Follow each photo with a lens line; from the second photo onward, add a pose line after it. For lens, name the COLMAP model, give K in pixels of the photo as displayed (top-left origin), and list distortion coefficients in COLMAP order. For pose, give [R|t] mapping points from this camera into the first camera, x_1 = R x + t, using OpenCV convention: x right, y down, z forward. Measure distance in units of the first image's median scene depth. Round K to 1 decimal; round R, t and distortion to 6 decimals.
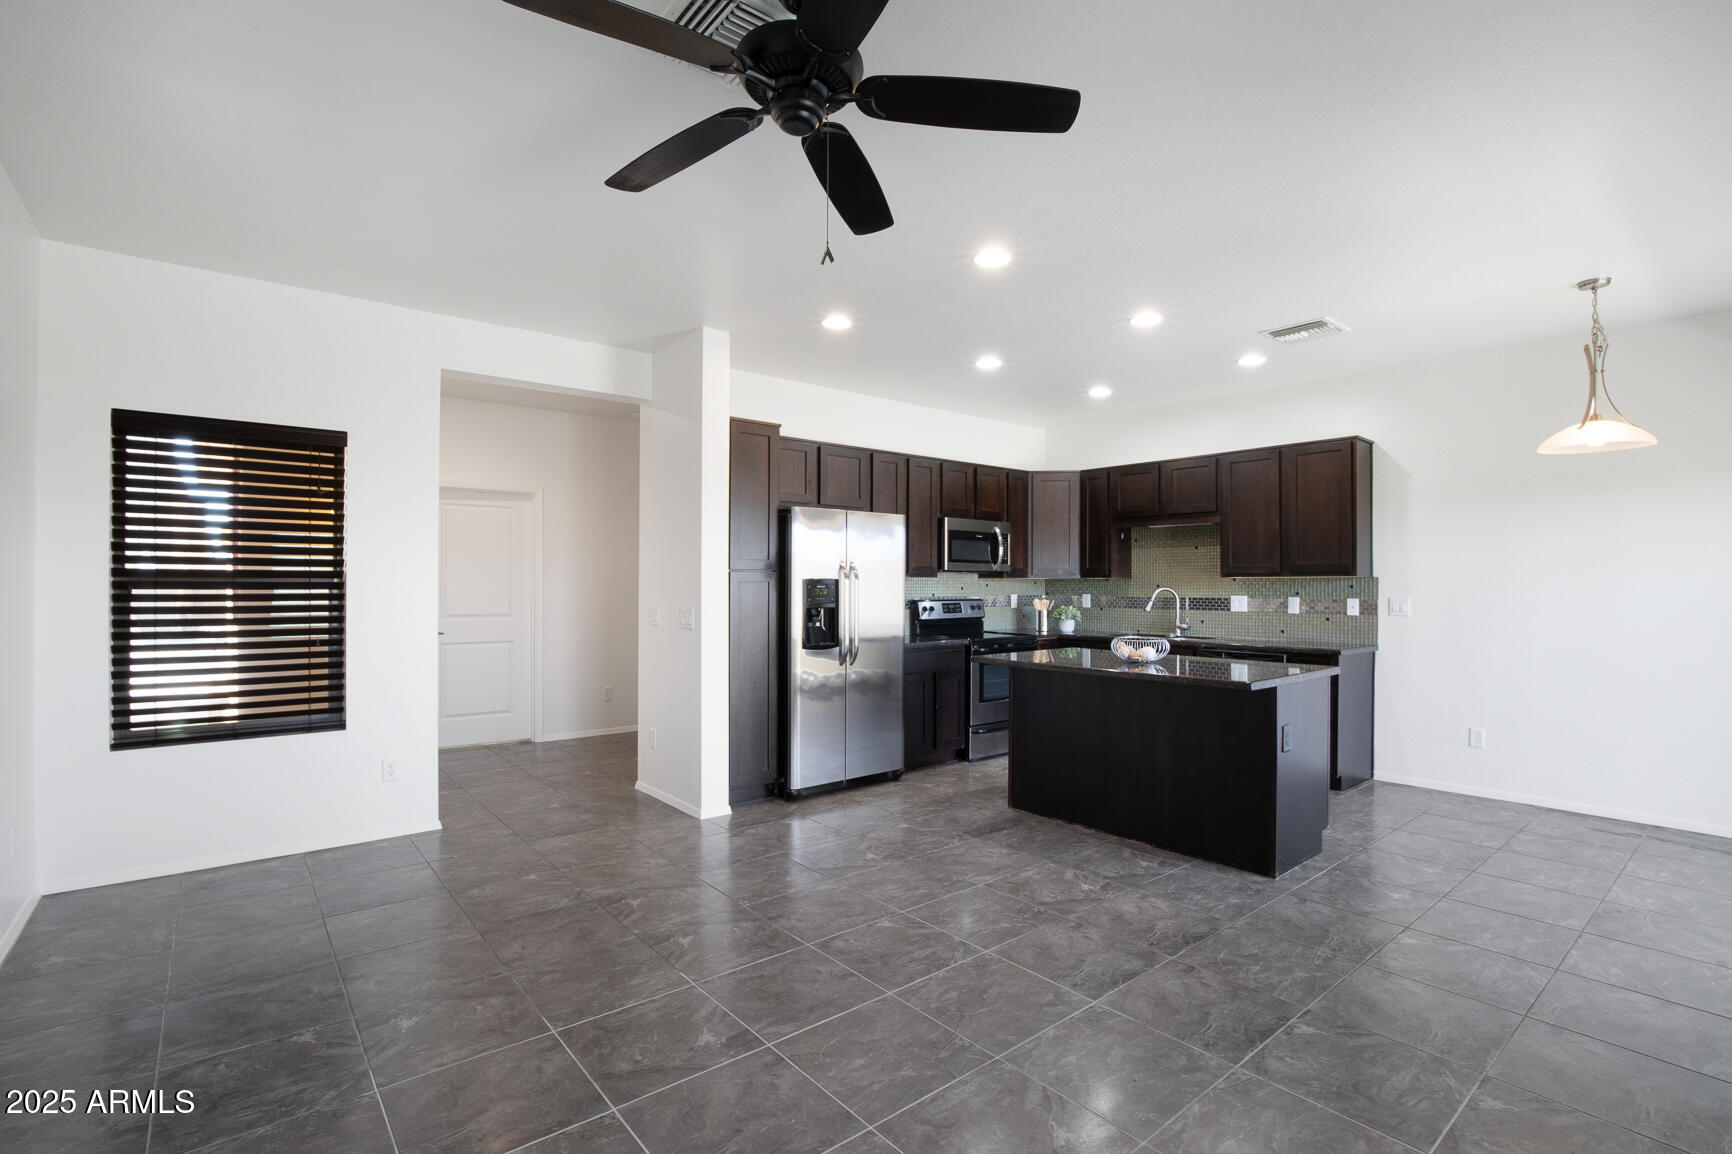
lens RADIAL K [[794.9, 0, 866.7], [0, 794.9, 582.7], [0, 0, 1]] dist [-0.029478, 0.000054]
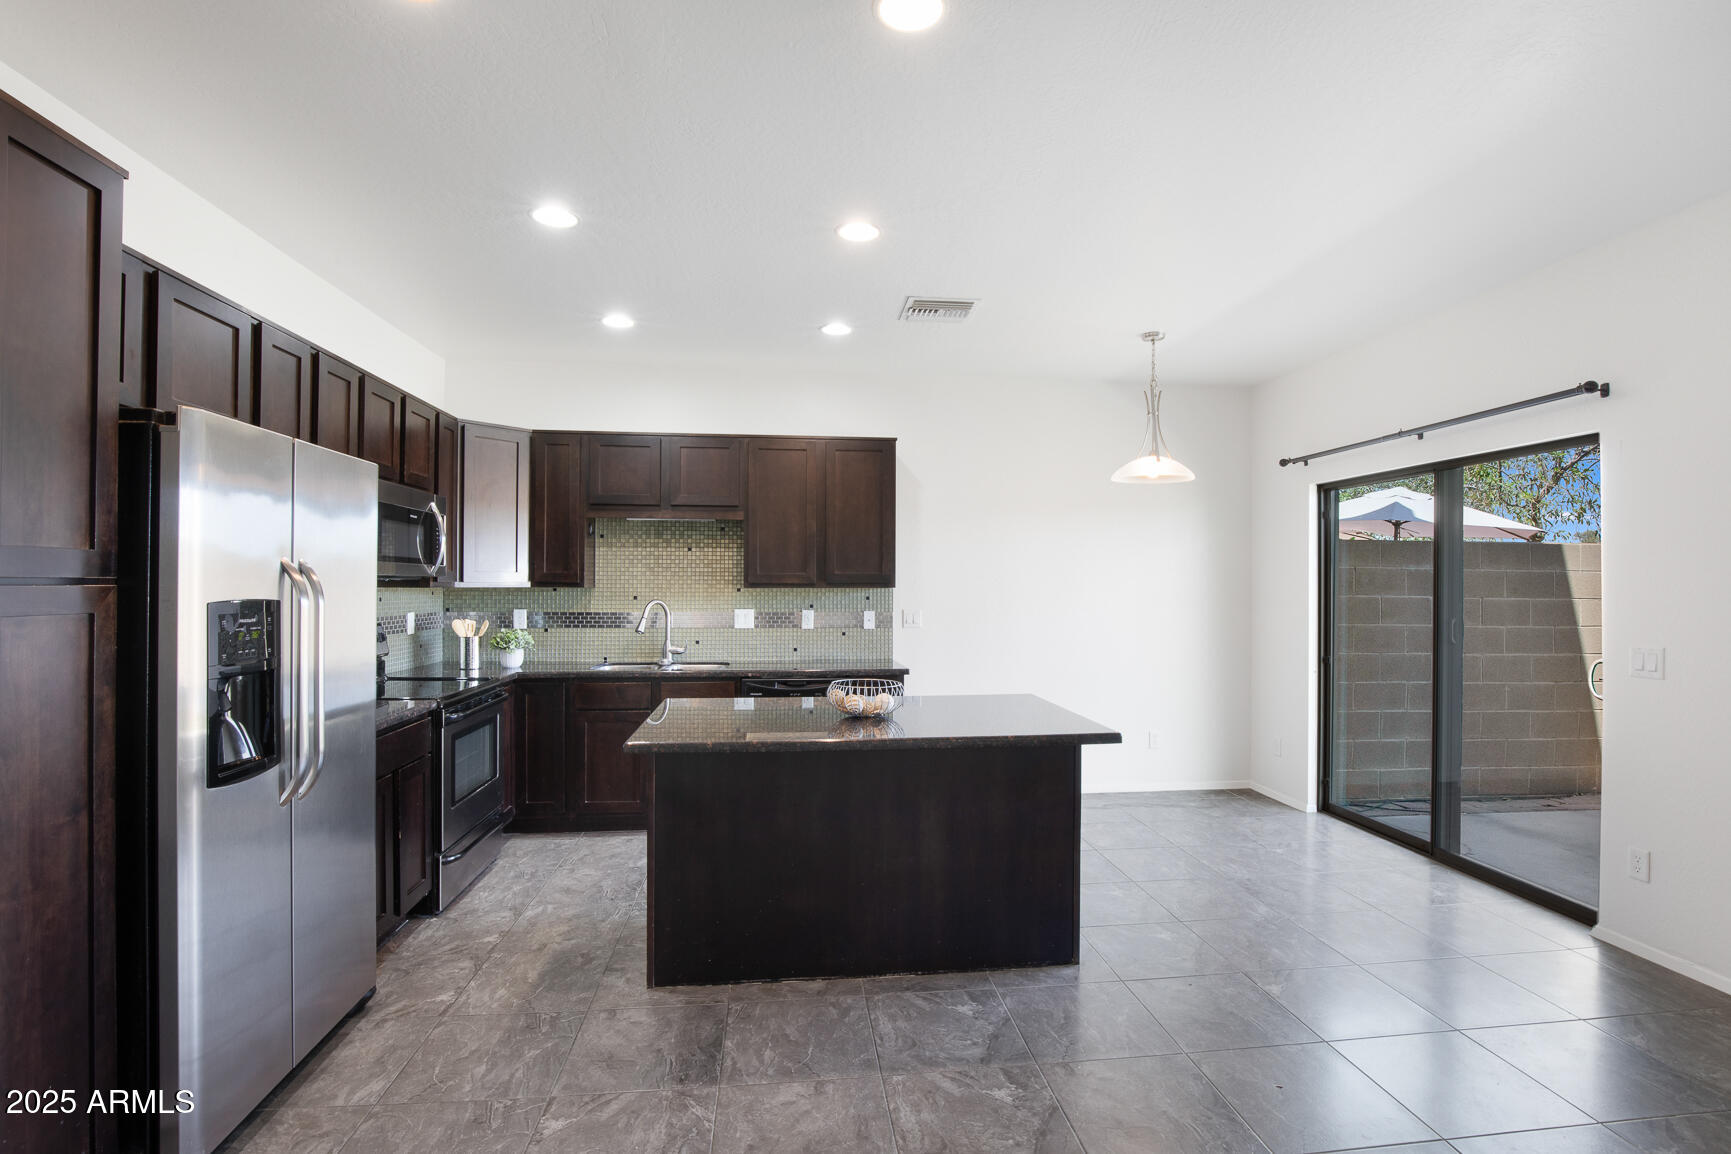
lens RADIAL K [[822.1, 0, 865.5], [0, 822.1, 577.0], [0, 0, 1]] dist [-0.029815, 0.000375]
pose [[0.545753, 0.007689, 0.837911, -0.200889], [-0.003650, 0.999970, -0.006799, -0.013245], [-0.837938, 0.000653, 0.545765, 0.456662]]
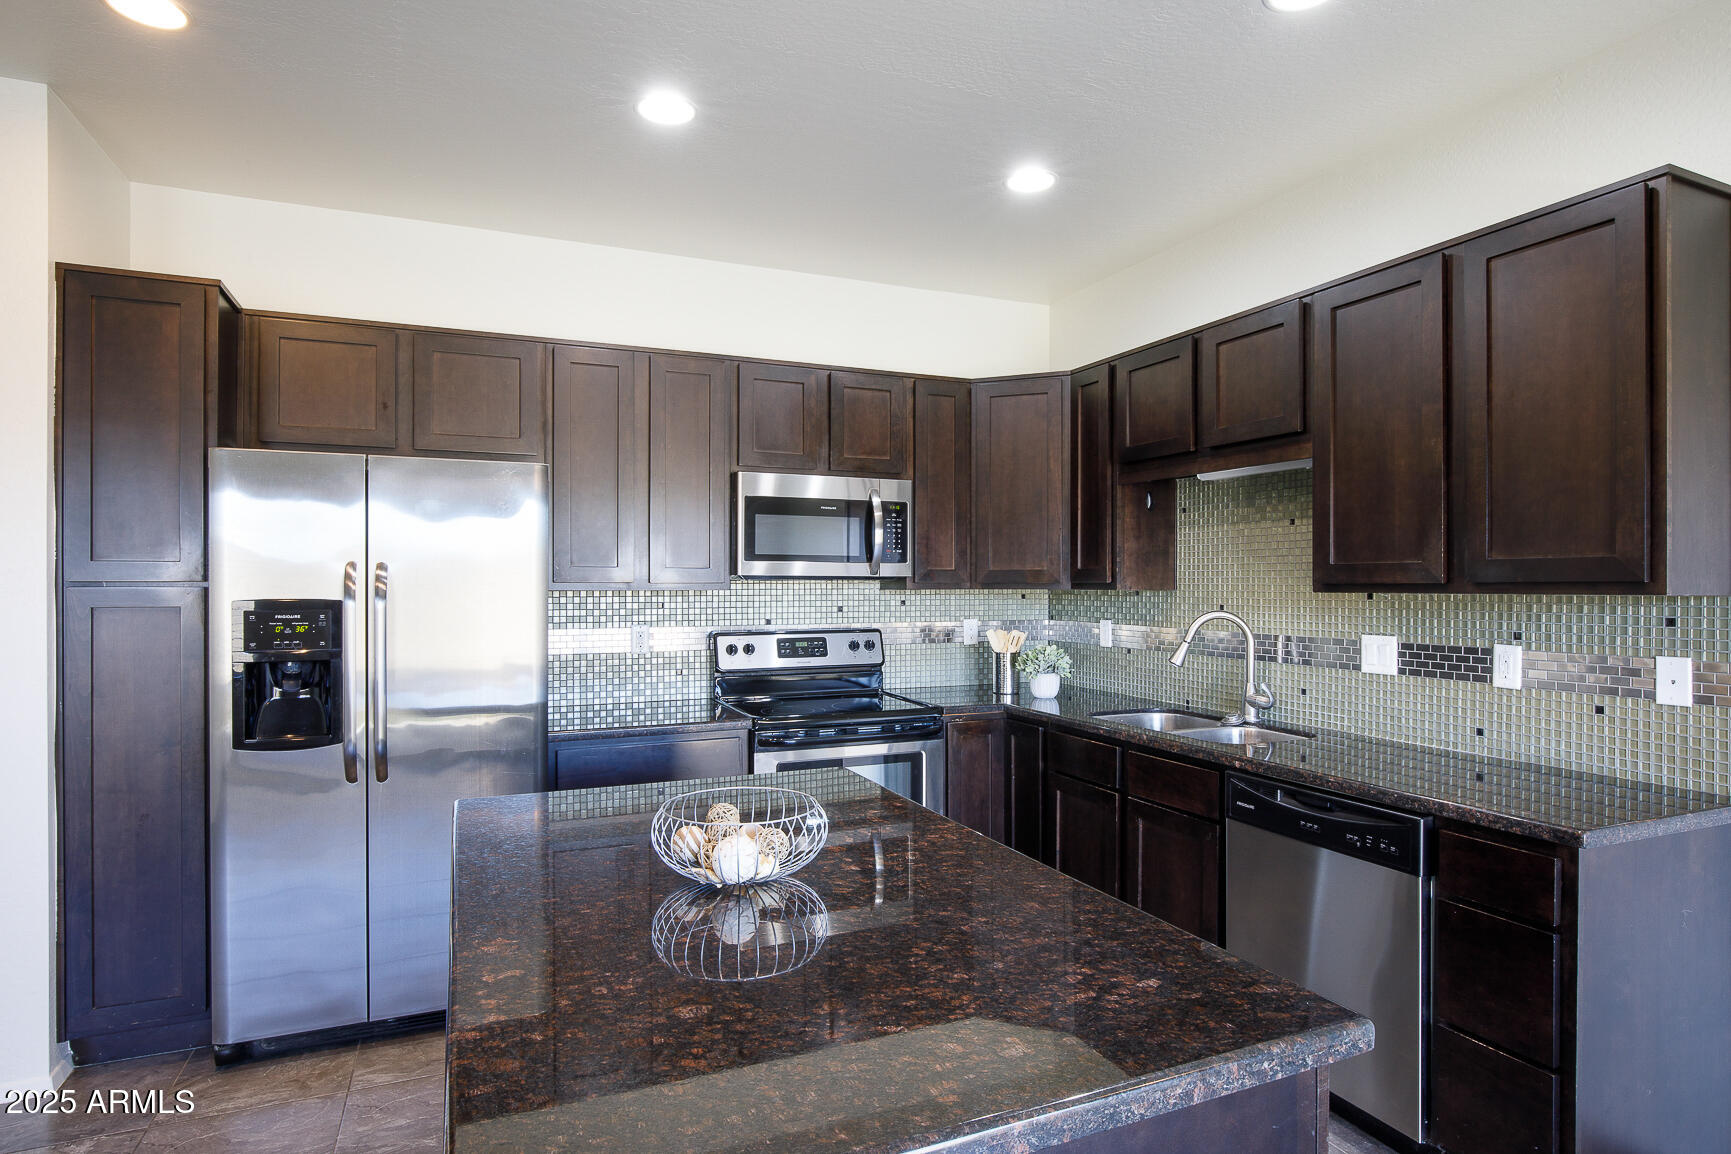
lens RADIAL K [[943.4, 0, 865.5], [0, 943.4, 577.0], [0, 0, 1]] dist [-0.021006, 0.000106]
pose [[0.960445, -0.003013, -0.278452, 0.379802], [0.001855, 0.999988, -0.004425, -0.013617], [0.278462, 0.003734, 0.960440, 0.492585]]
